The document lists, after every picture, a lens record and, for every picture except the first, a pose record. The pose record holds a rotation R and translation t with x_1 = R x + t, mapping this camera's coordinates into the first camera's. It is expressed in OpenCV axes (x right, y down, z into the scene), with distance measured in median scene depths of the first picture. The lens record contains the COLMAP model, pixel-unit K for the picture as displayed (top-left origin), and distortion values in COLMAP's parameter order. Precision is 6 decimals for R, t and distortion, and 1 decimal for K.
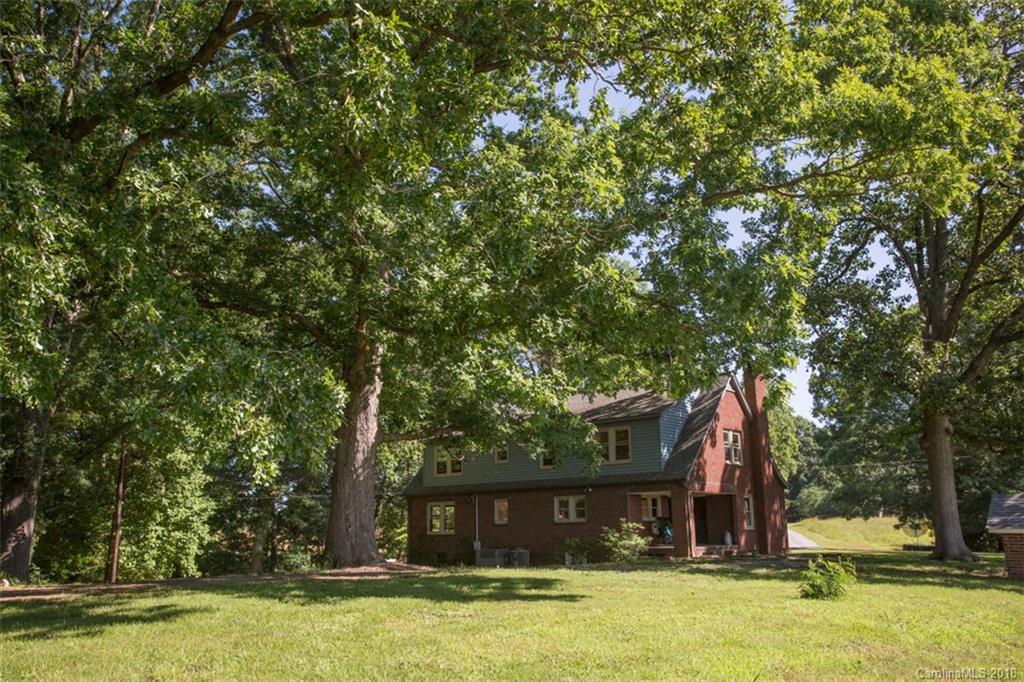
lens RADIAL K [[771.3, 0, 512.0], [0, 771.3, 341.0], [0, 0, 1]] dist [0.008075, 0.002036]
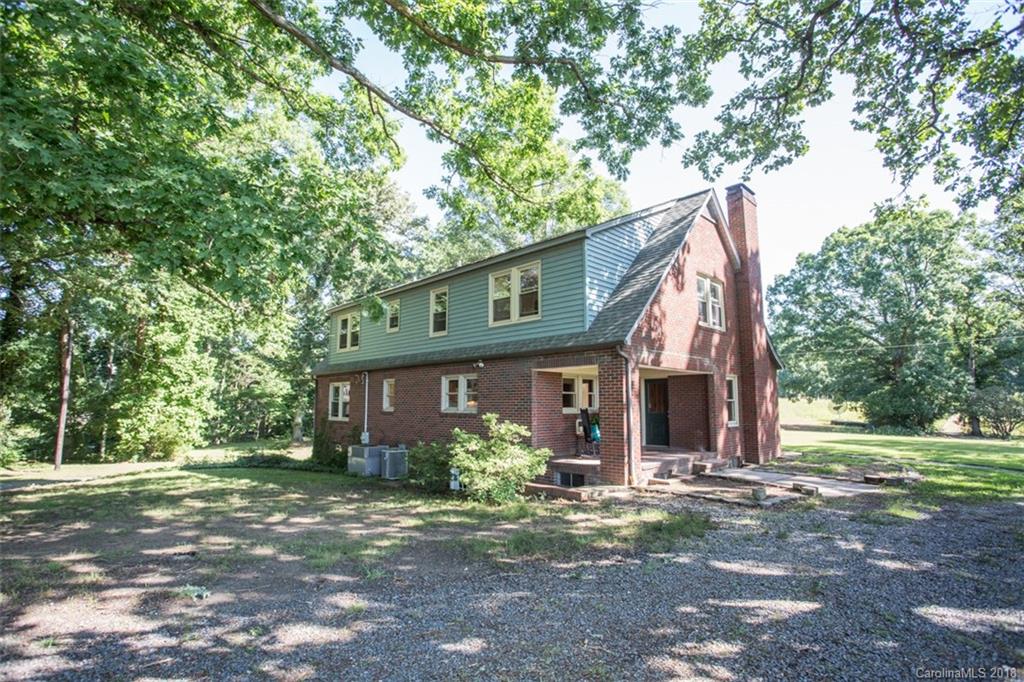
lens RADIAL K [[506.5, 0, 512.0], [0, 506.5, 341.0], [0, 0, 1]] dist [-0.069631, 0.033426]
pose [[0.998039, 0.003527, -0.062493, 0.150272], [0.003760, 0.993229, 0.116111, 0.123236], [0.062479, -0.116119, 0.991268, 0.578950]]
